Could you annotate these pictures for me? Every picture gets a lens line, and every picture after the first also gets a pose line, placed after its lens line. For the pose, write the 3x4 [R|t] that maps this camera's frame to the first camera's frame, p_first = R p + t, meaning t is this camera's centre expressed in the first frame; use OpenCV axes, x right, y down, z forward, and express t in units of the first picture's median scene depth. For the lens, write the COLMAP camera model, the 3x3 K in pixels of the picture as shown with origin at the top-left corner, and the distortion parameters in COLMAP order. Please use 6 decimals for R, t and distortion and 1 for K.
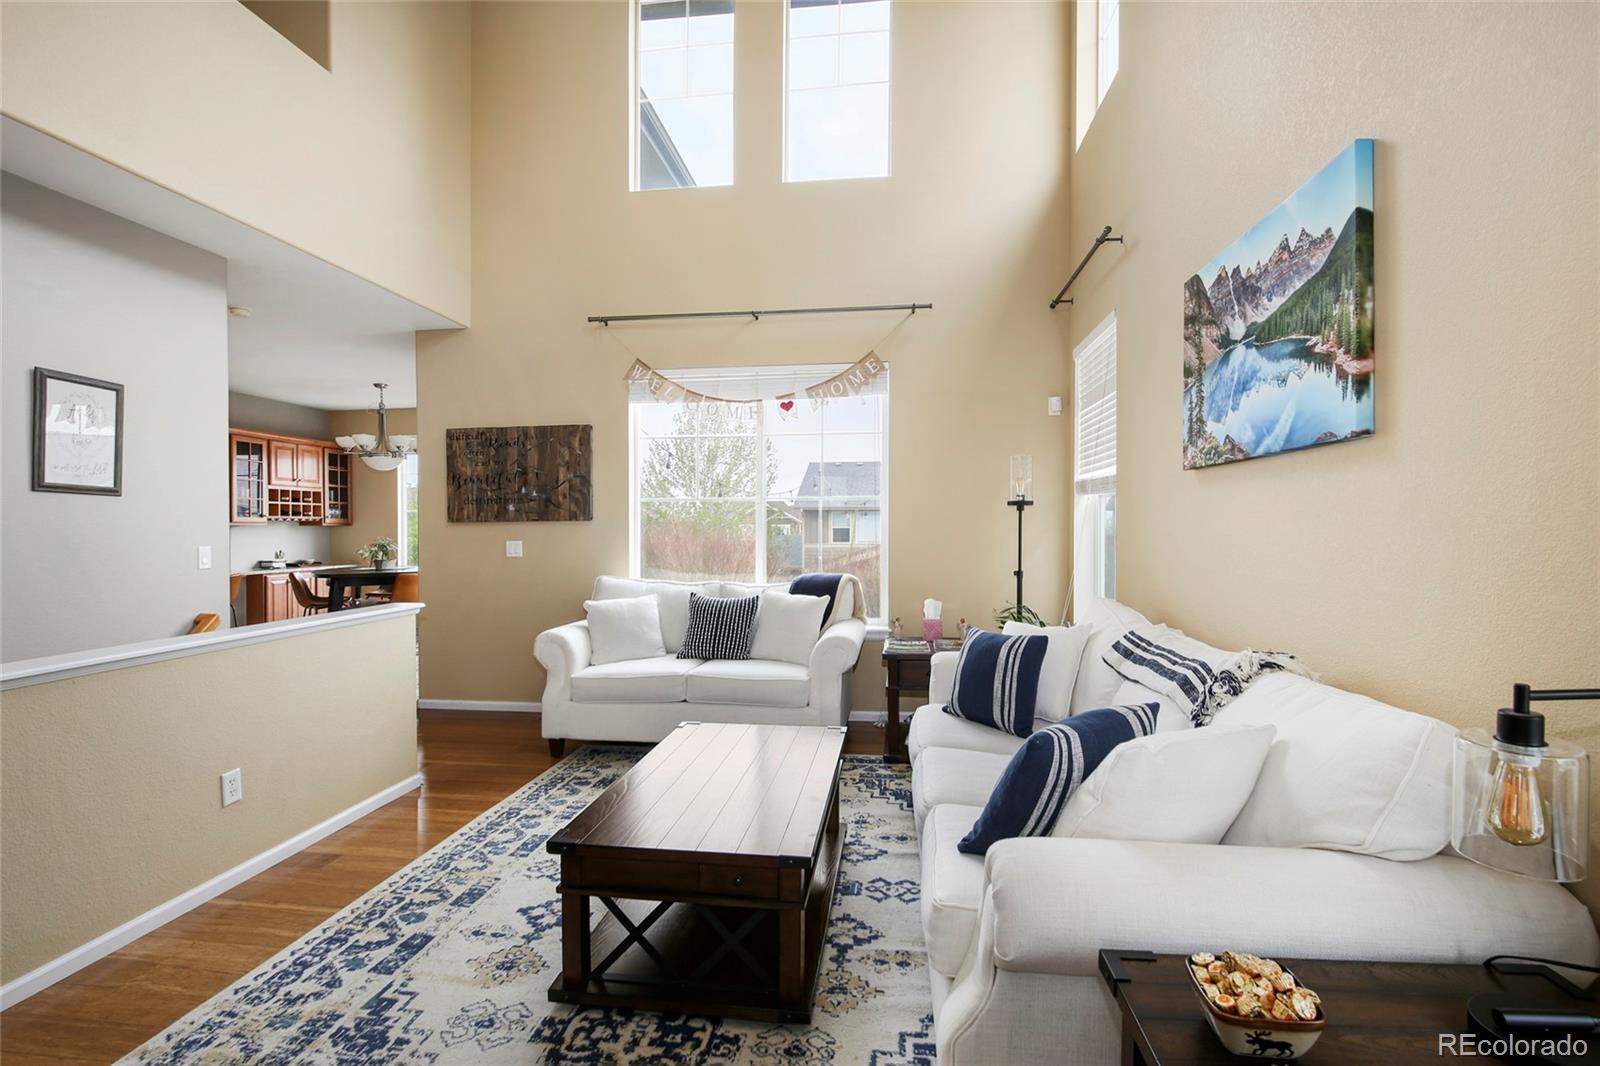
lens RADIAL K [[754.1, 0, 801.5], [0, 754.1, 527.7], [0, 0, 1]] dist [-0.011034, 0.006875]
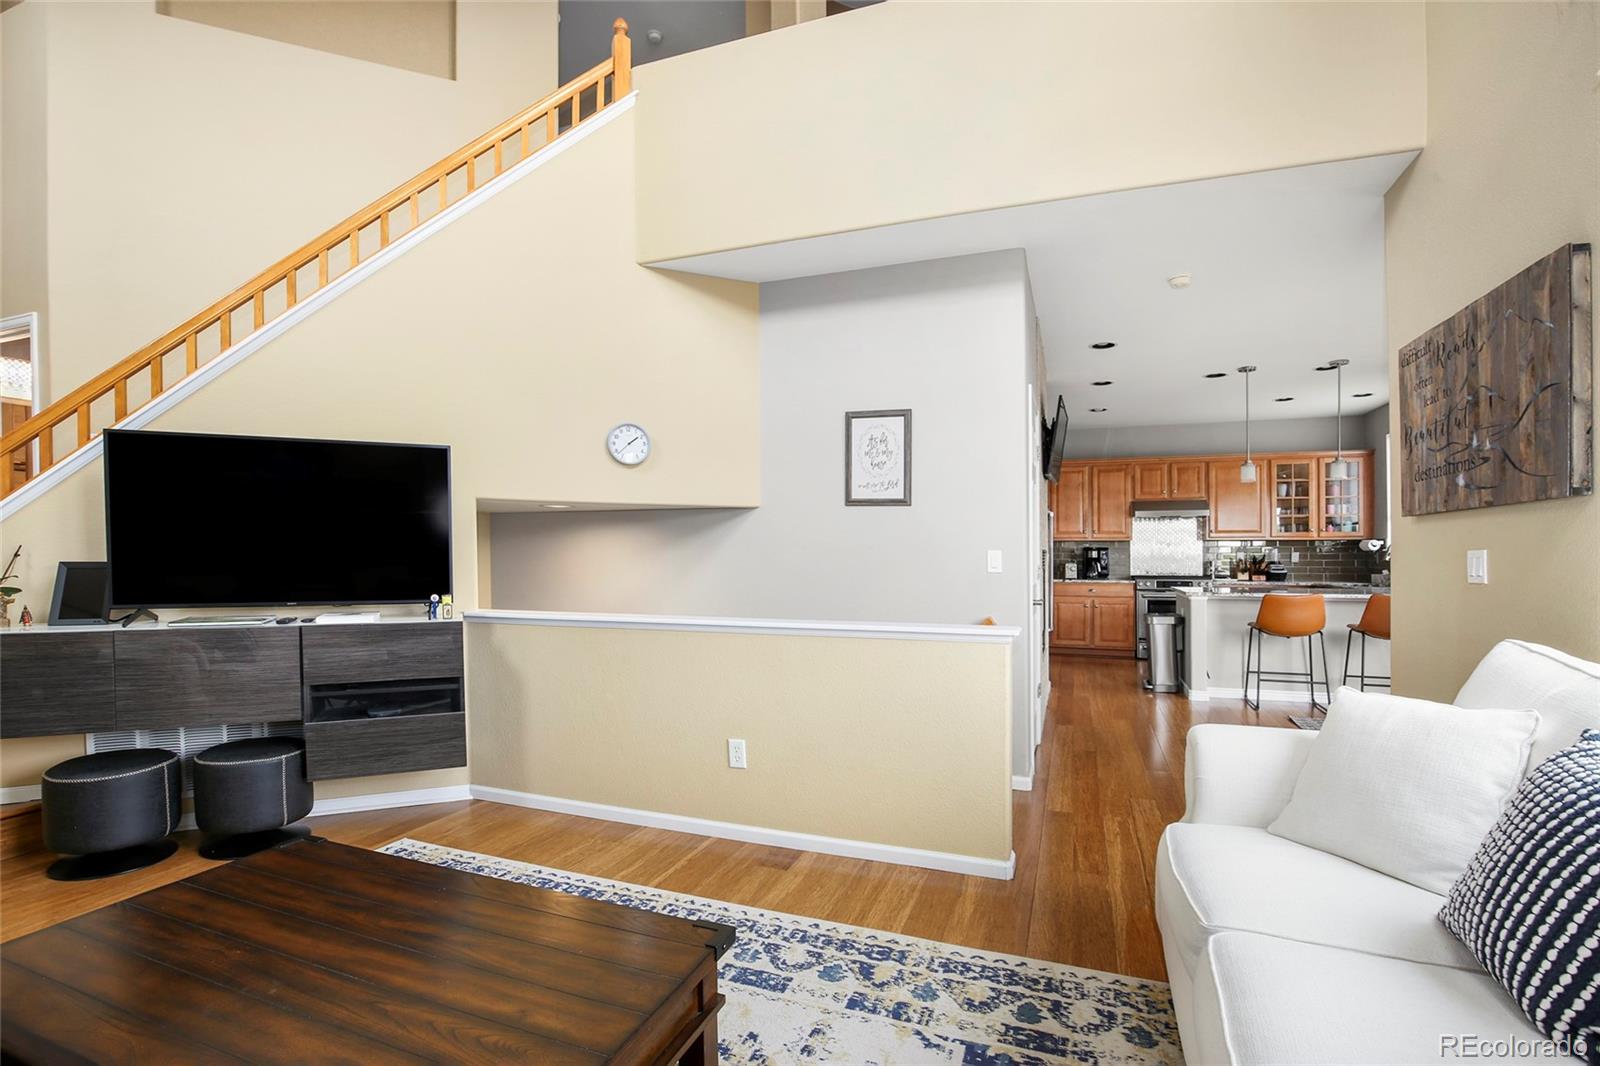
lens RADIAL K [[754.1, 0, 771.5], [0, 754.1, 547.9], [0, 0, 1]] dist [-0.011034, 0.006875]
pose [[-0.249819, 0.000966, -0.968292, 0.221908], [0.002939, 0.999996, 0.000240, 0.018220], [0.968288, -0.002786, -0.249821, 0.854353]]
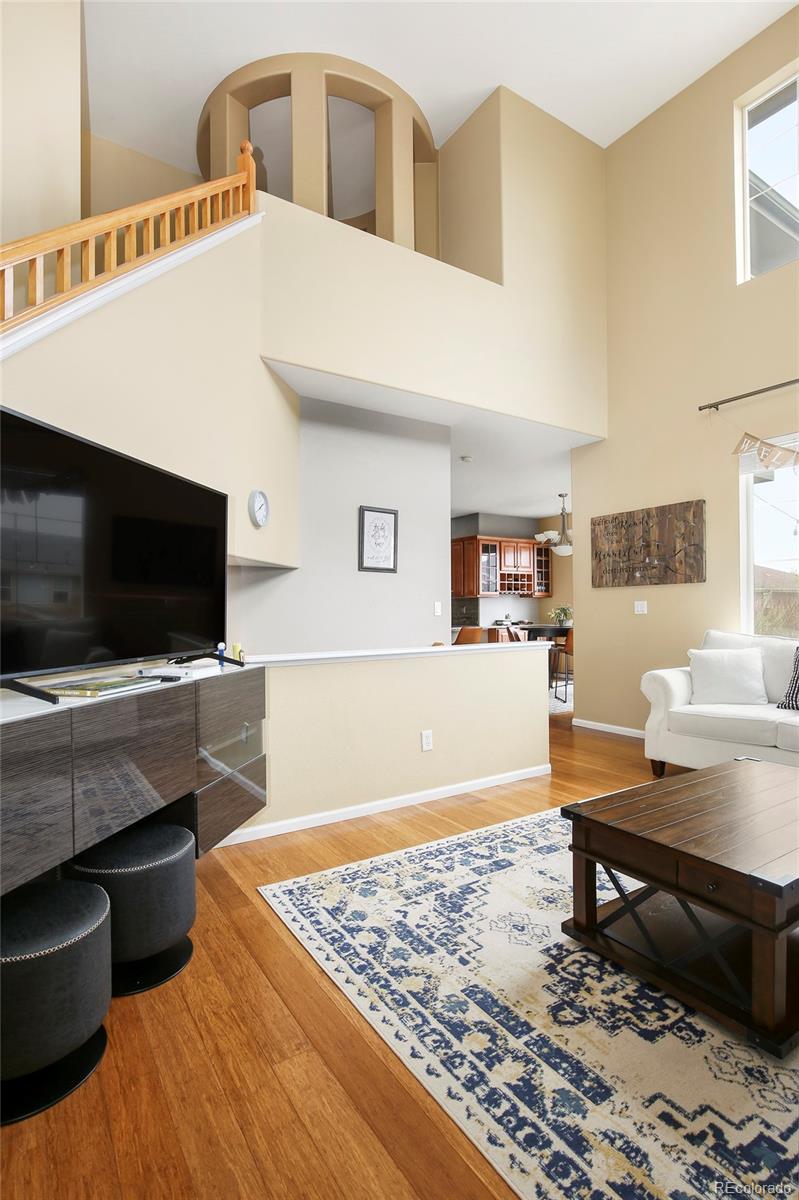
lens RADIAL K [[594.1, 0, 387.1], [0, 594.1, 602.9], [0, 0, 1]] dist [0.006757, -0.002812]
pose [[0.650561, -0.012015, -0.759359, 0.119580], [0.007979, 0.999928, -0.008985, 0.032776], [0.759412, -0.000214, 0.650610, 0.048212]]
